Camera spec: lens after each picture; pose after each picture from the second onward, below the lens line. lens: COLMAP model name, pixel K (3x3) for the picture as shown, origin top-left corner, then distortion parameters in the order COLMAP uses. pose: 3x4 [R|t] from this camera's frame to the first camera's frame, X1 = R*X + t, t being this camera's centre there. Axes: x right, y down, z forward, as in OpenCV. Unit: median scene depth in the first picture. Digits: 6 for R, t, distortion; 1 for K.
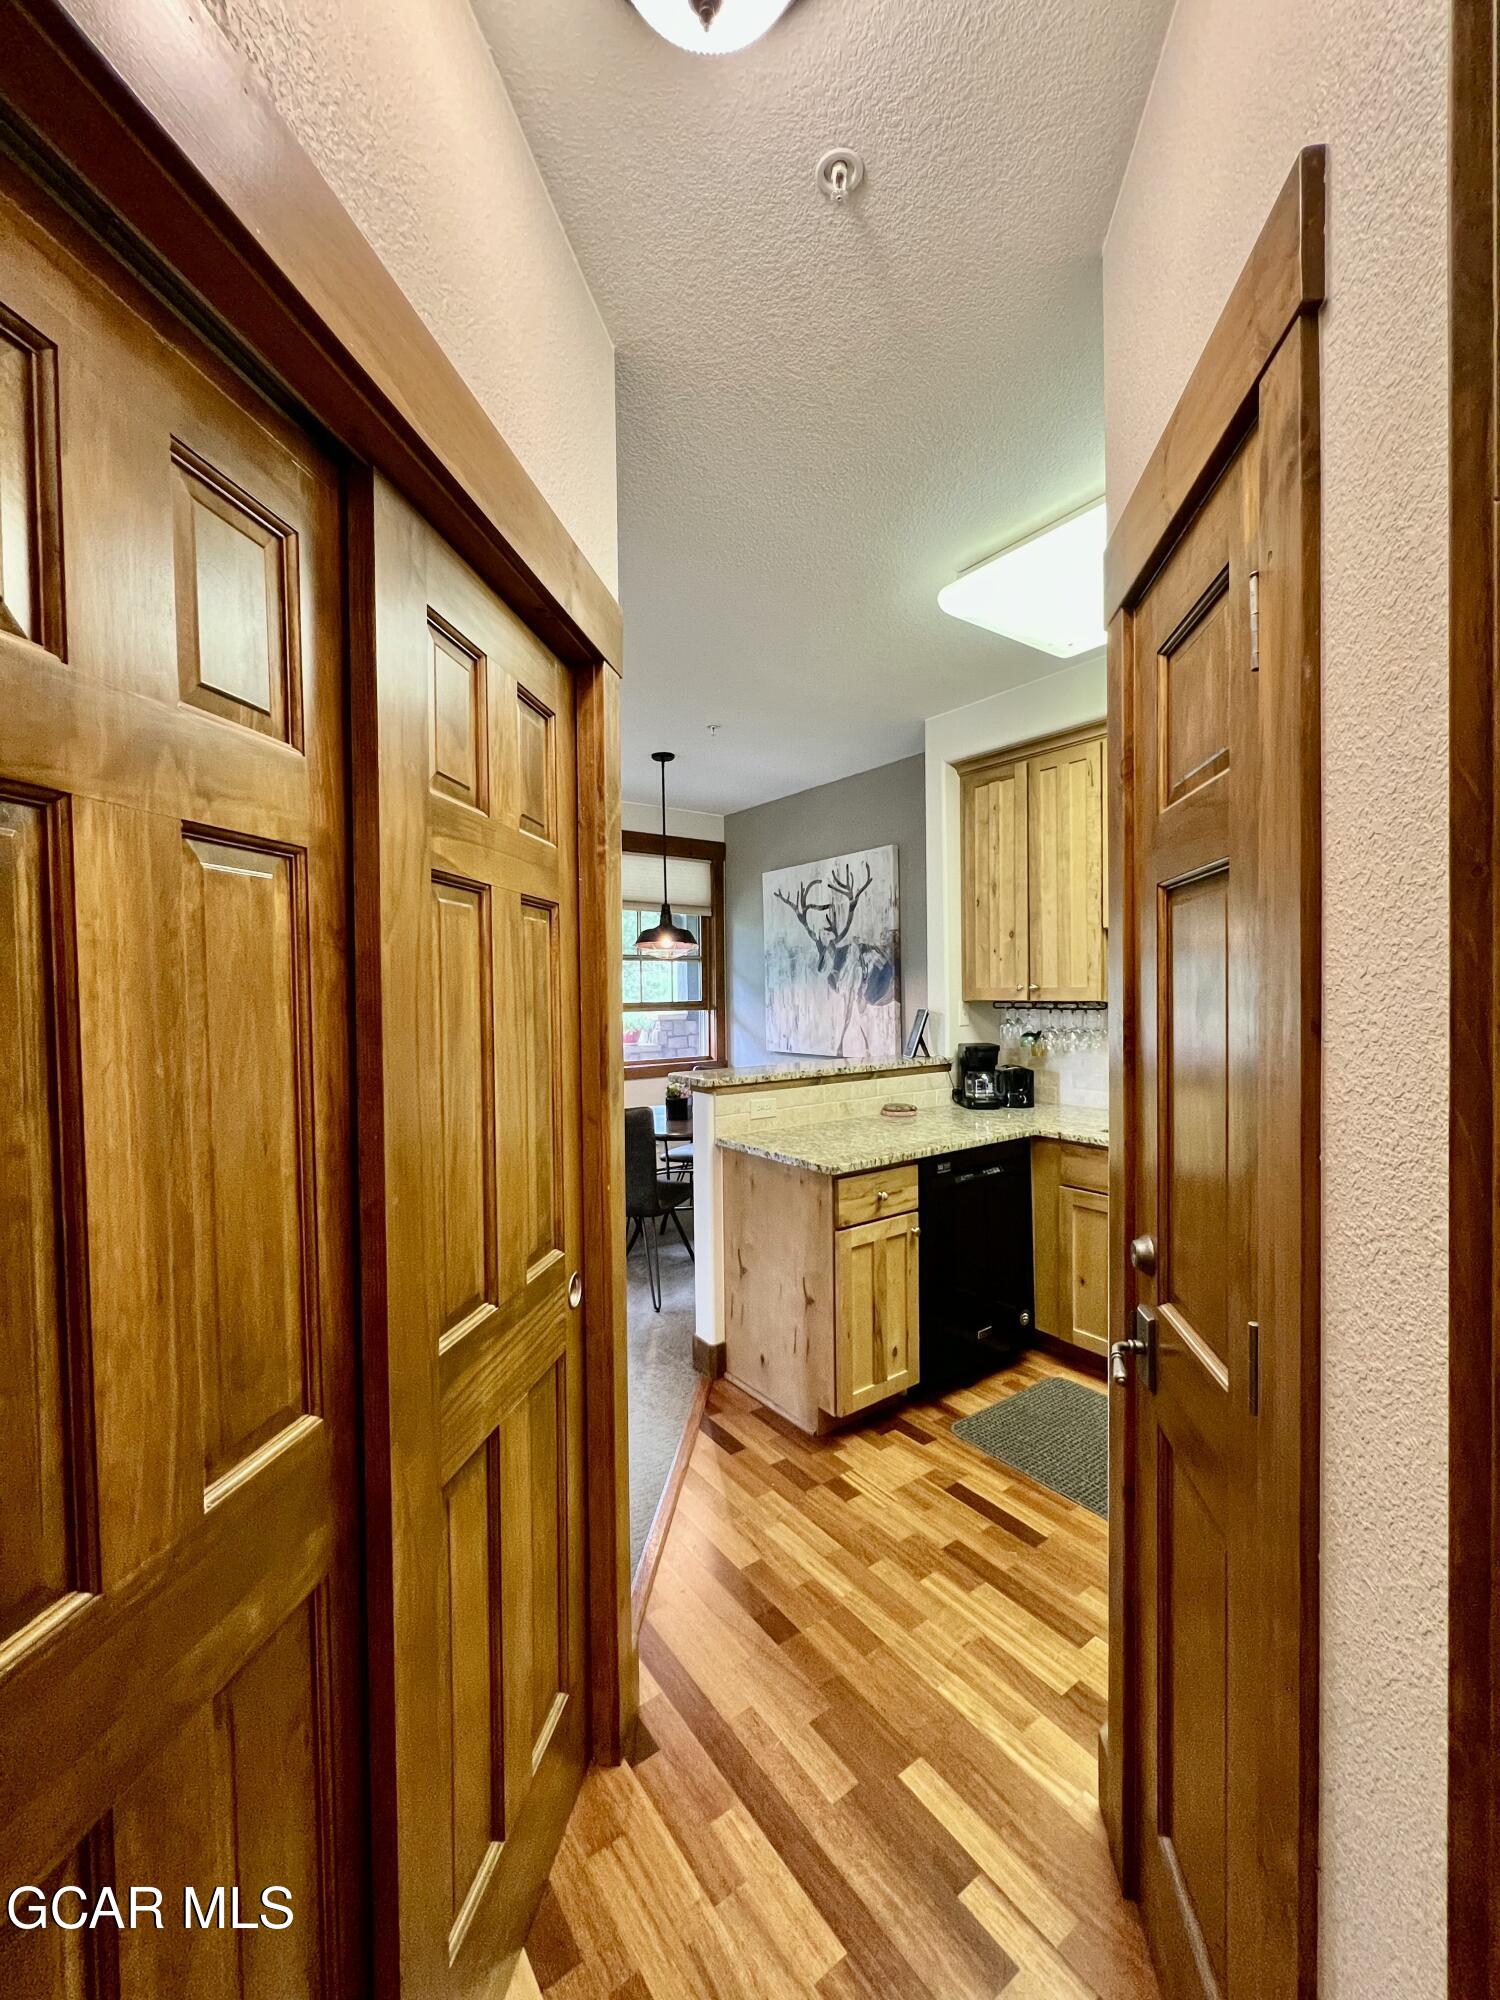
lens RADIAL K [[803.2, 0, 754.4], [0, 803.2, 1000.9], [0, 0, 1]] dist [-0.000273, 0.000174]
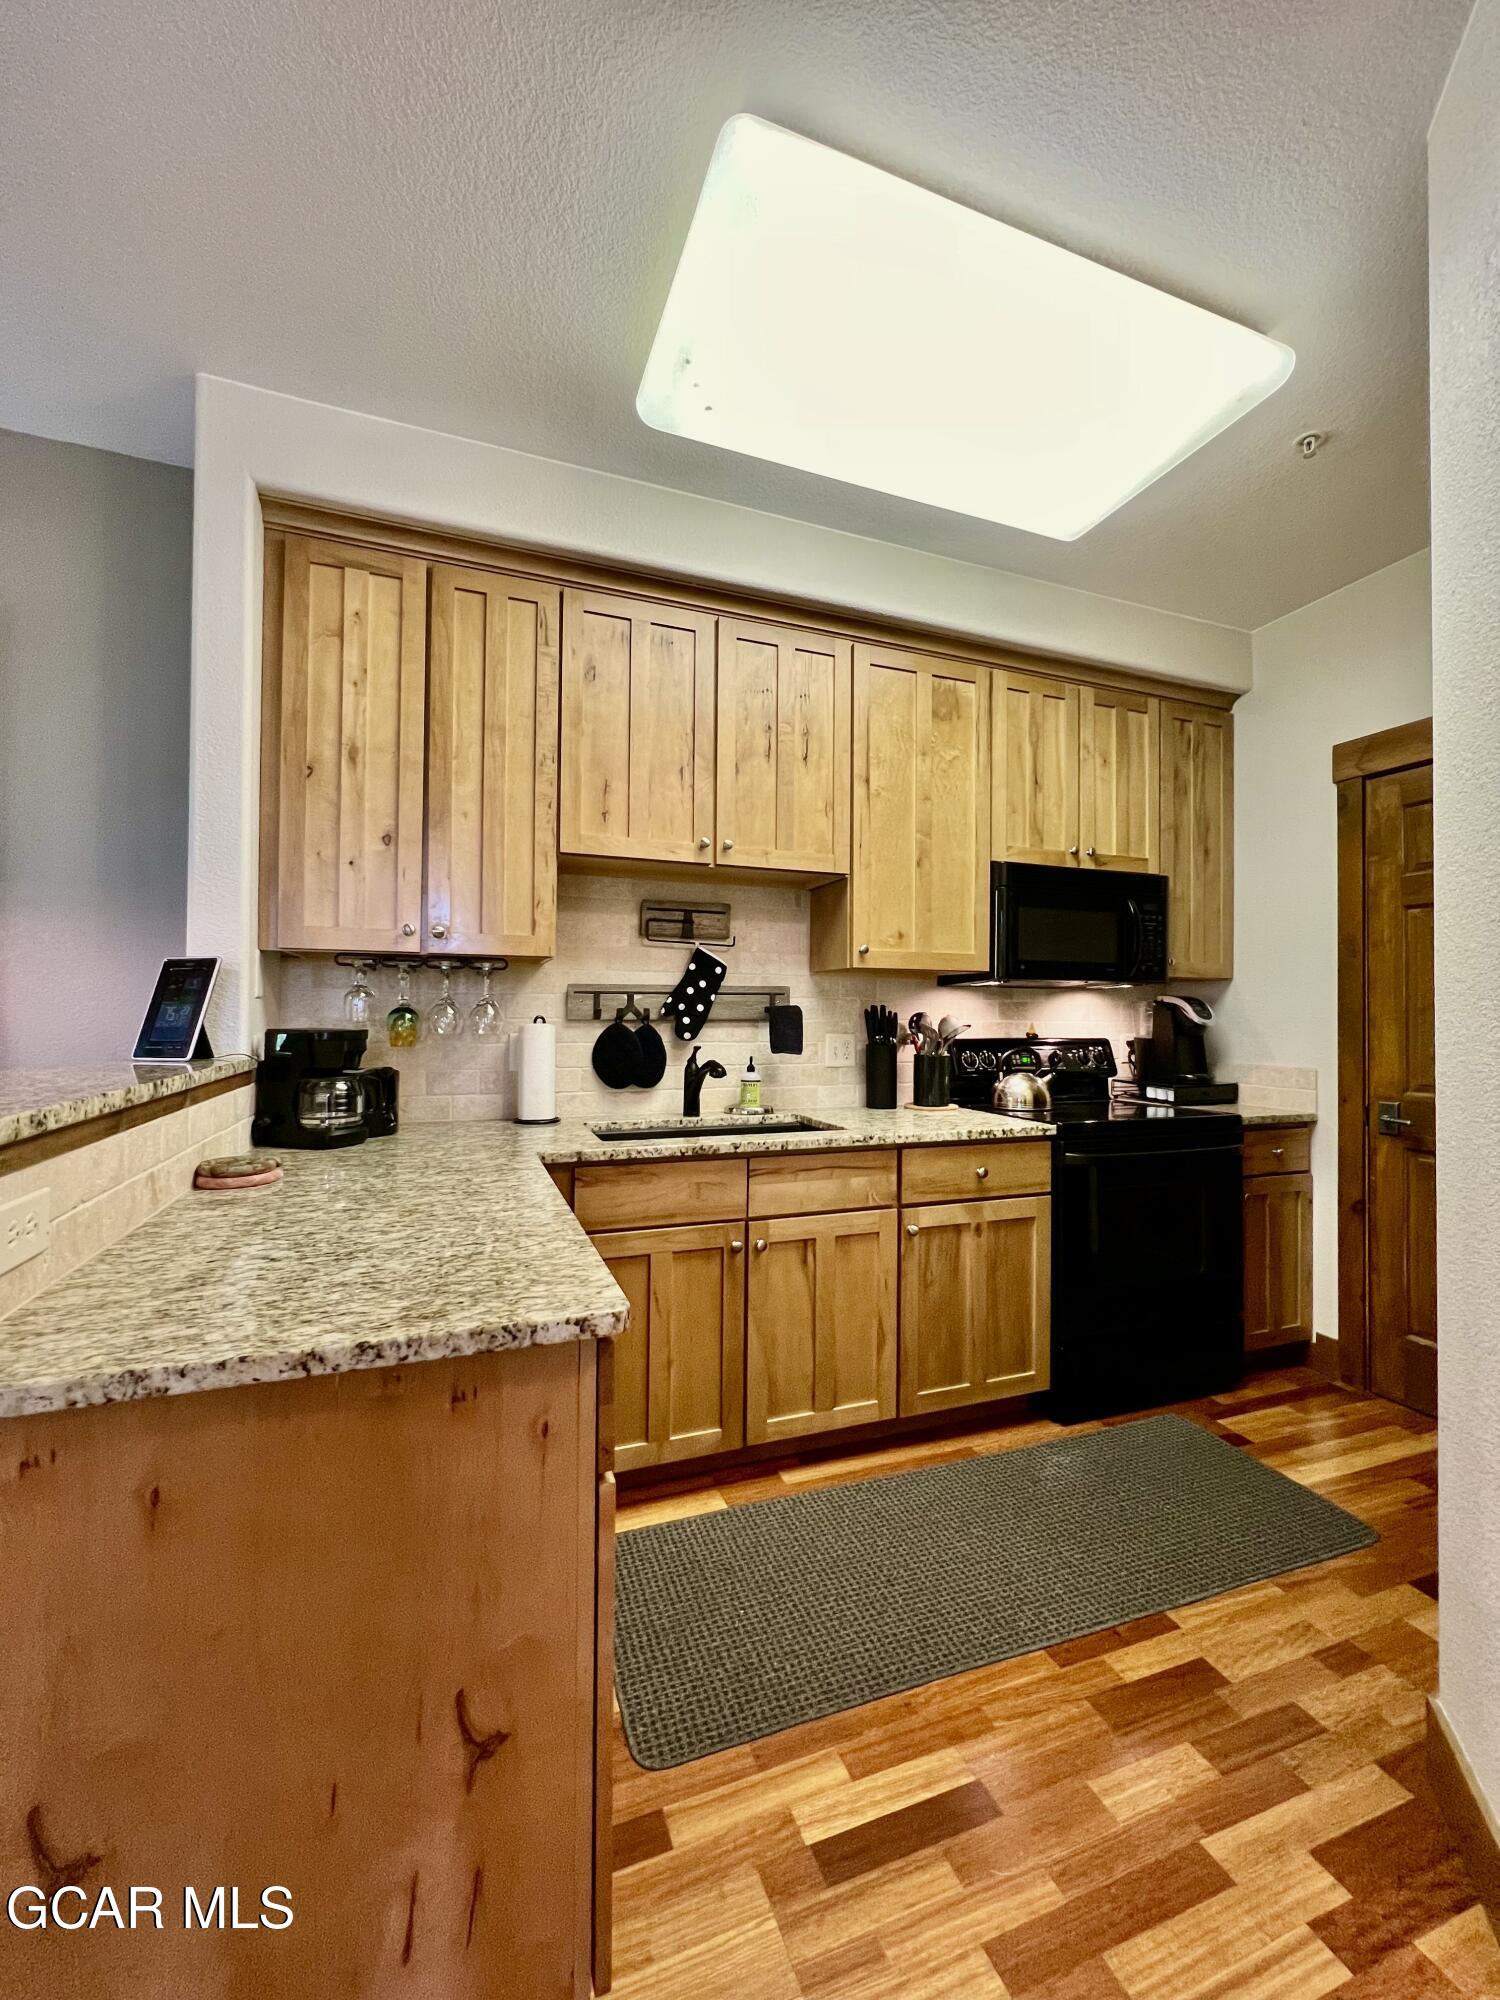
lens RADIAL K [[803.2, 0, 754.4], [0, 803.2, 1000.9], [0, 0, 1]] dist [-0.000273, 0.000174]
pose [[0.265937, 0.028912, 0.963557, -0.207196], [0.001557, 0.999536, -0.030421, 0.064957], [-0.963989, 0.009591, 0.265768, 0.709336]]
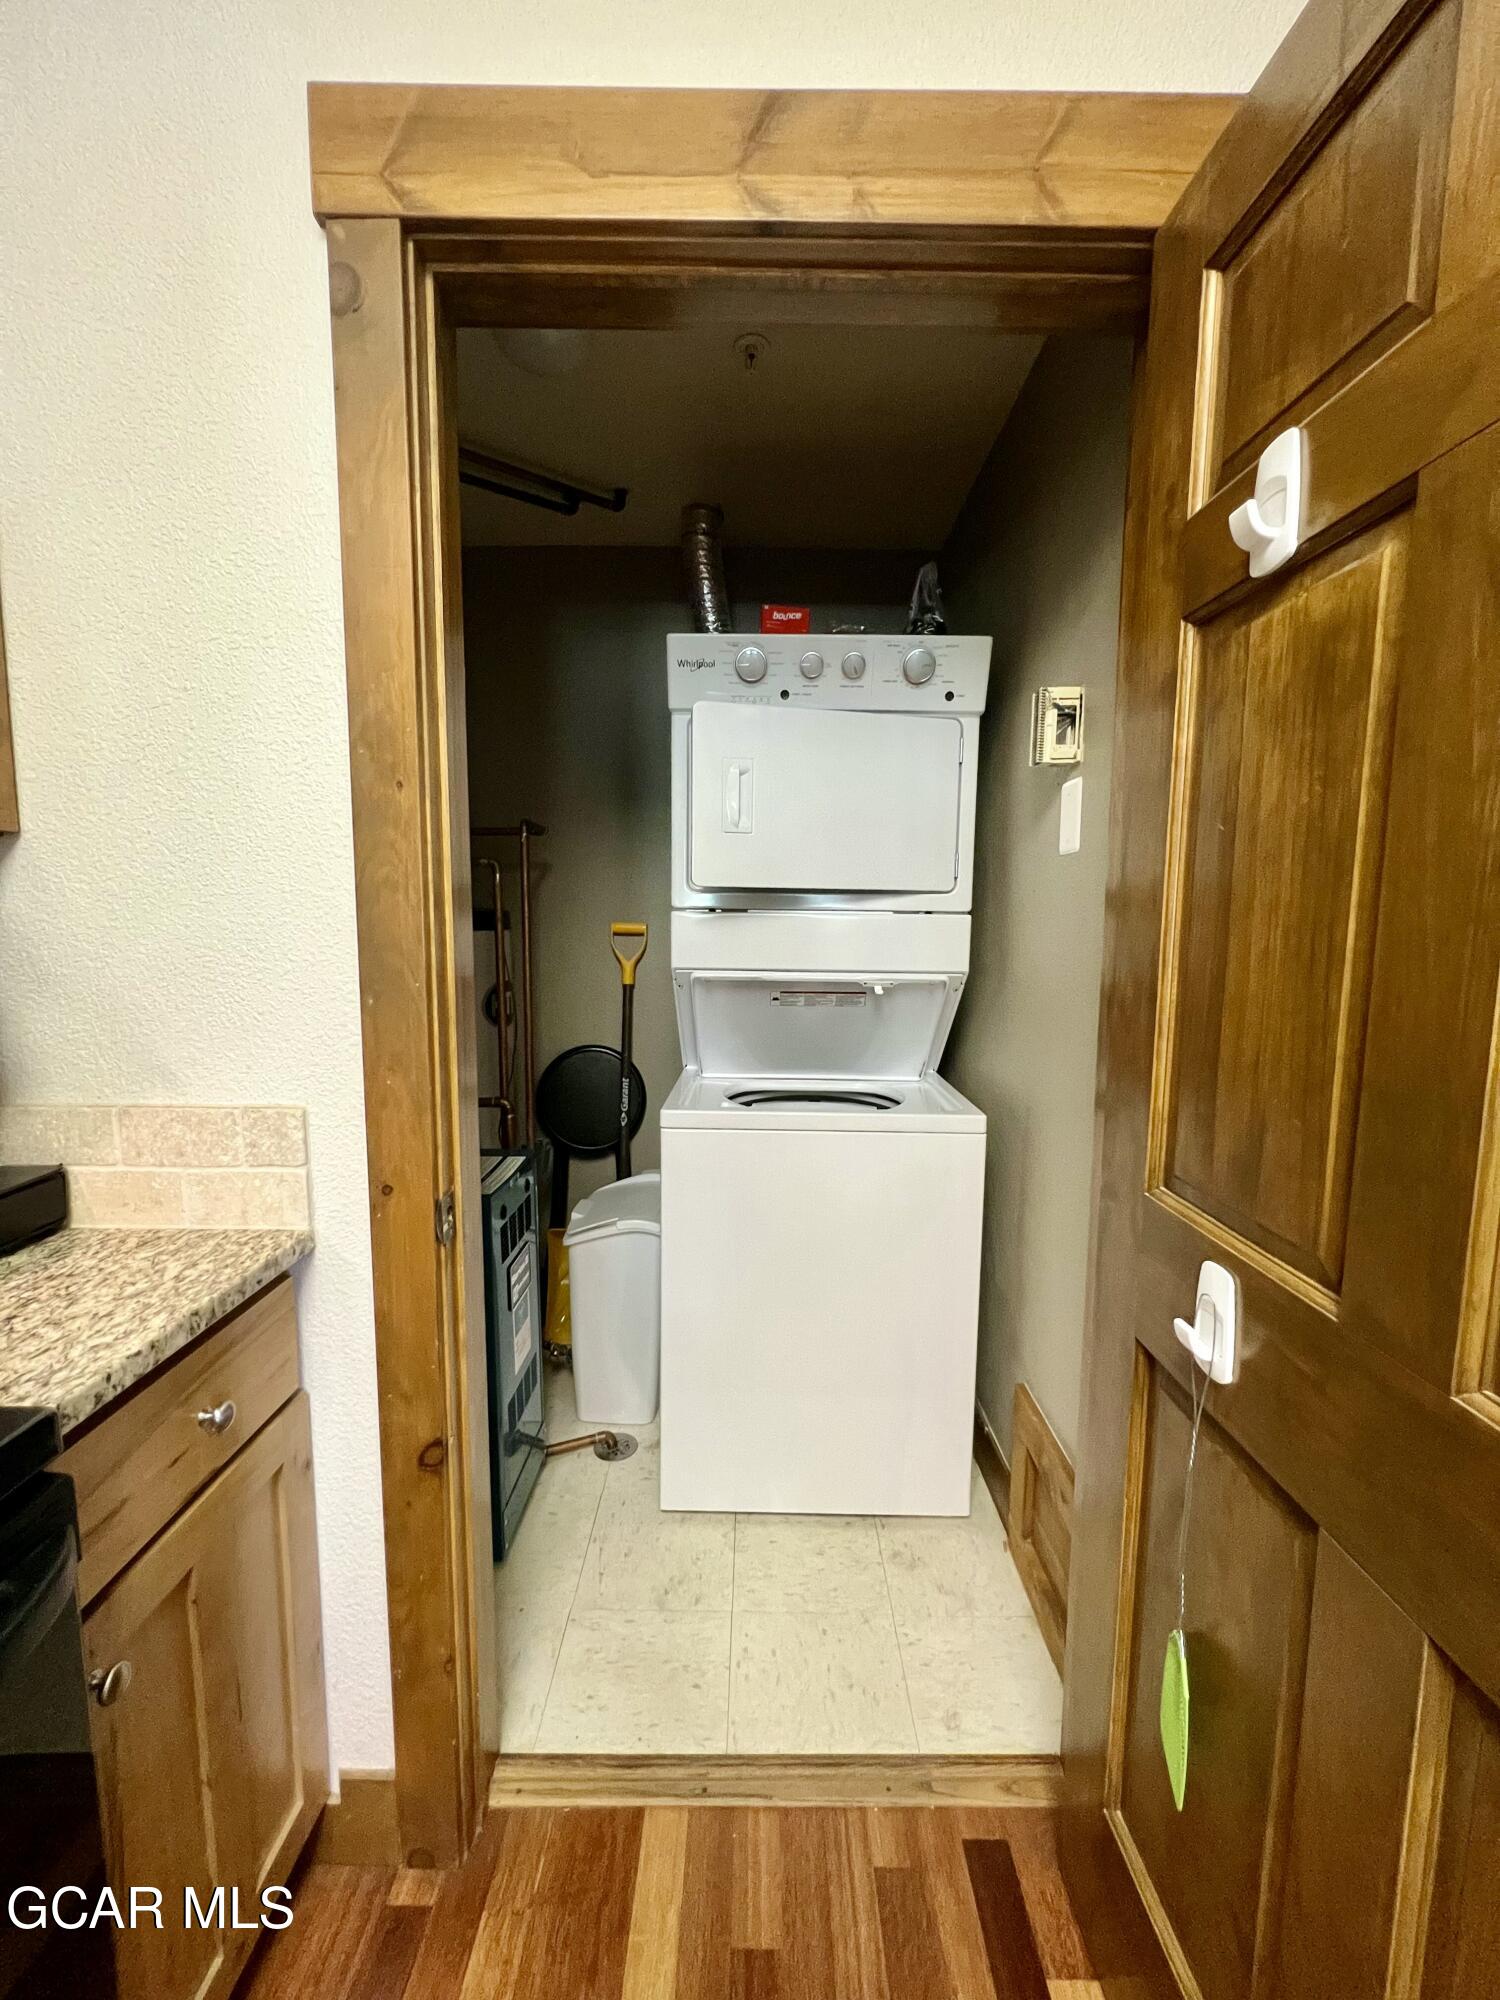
lens RADIAL K [[803.2, 0, 754.4], [0, 803.2, 1000.9], [0, 0, 1]] dist [-0.000273, 0.000174]
pose [[-0.805314, -0.060550, 0.589748, 0.547765], [0.010543, 0.993151, 0.116365, 0.037161], [-0.592755, 0.099928, -0.799160, 0.471148]]
